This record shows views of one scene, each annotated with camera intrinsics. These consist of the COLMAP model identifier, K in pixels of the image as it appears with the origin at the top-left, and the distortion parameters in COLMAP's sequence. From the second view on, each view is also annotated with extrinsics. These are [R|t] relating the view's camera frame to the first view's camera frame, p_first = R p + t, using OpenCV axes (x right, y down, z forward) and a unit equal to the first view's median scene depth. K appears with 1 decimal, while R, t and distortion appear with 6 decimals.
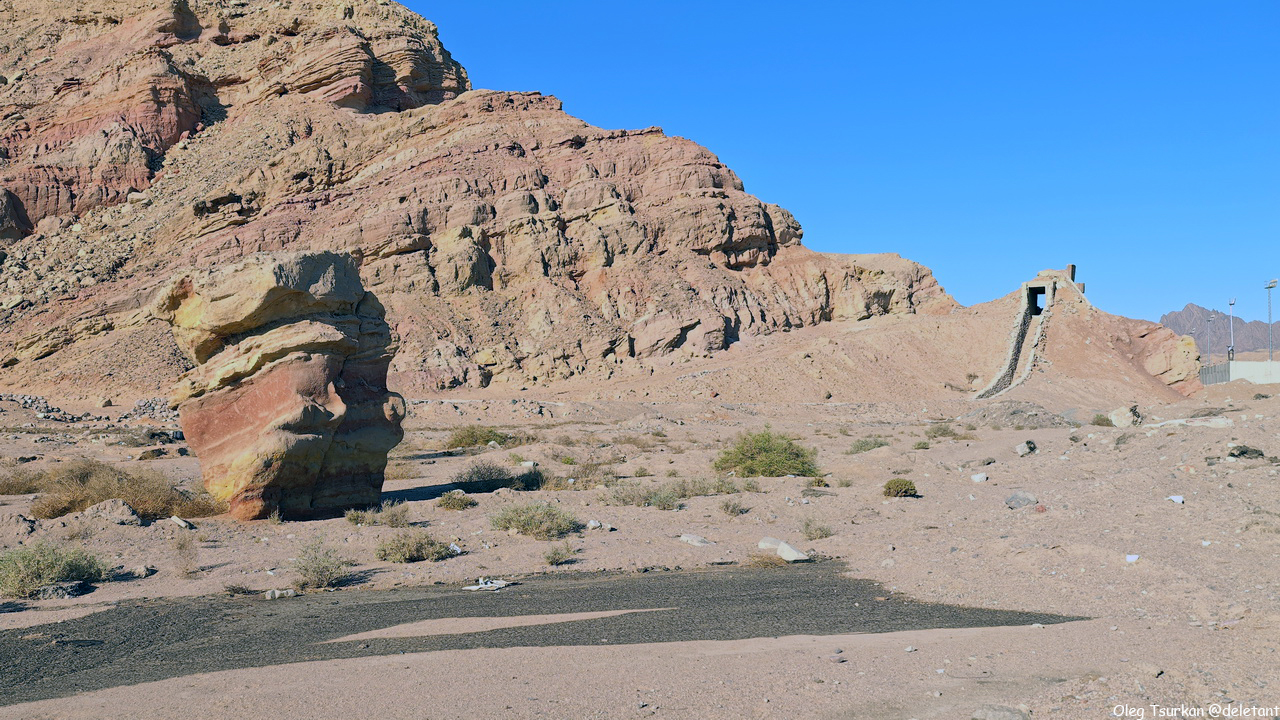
lens RADIAL K [[1272.4, 0, 603.0], [0, 1272.4, 374.0], [0, 0, 1]] dist [0.094202, -0.146027]
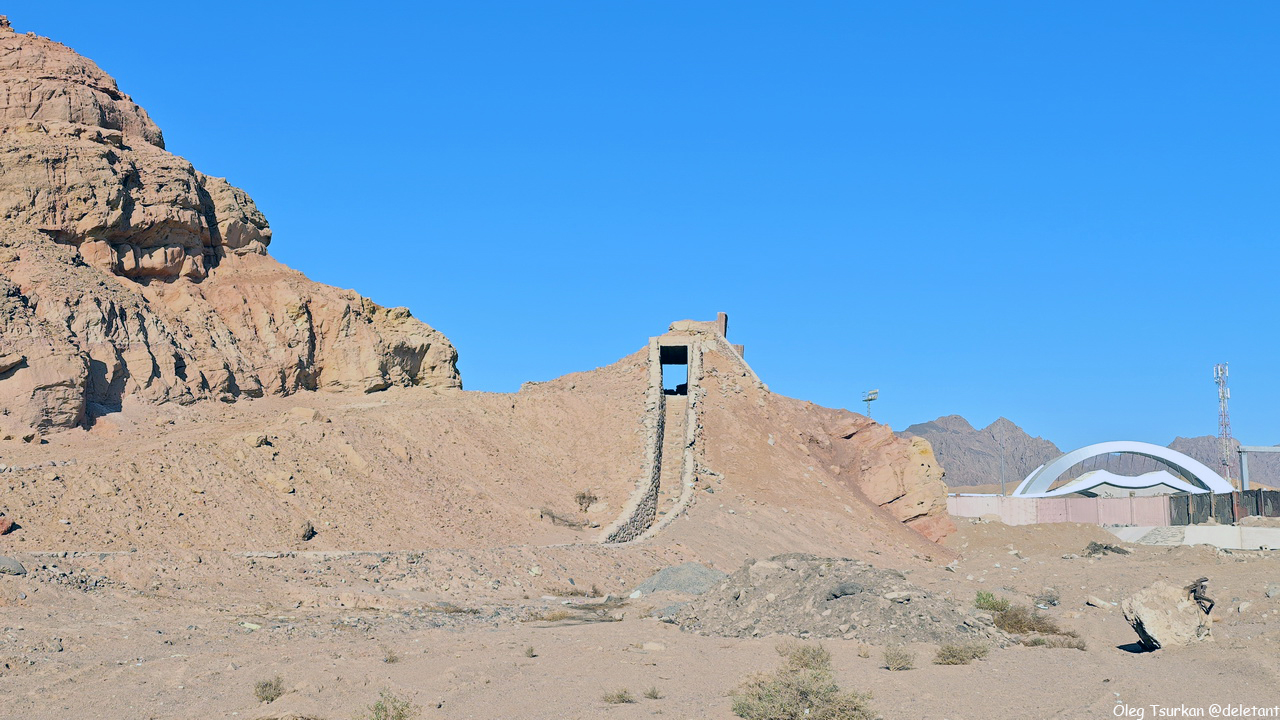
lens RADIAL K [[1272.4, 0, 603.0], [0, 1272.4, 374.0], [0, 0, 1]] dist [0.094202, -0.146027]
pose [[0.917589, 0.063983, 0.392348, 0.077419], [-0.024663, 0.994224, -0.104457, 0.005208], [-0.396765, 0.086172, 0.913866, 0.457615]]
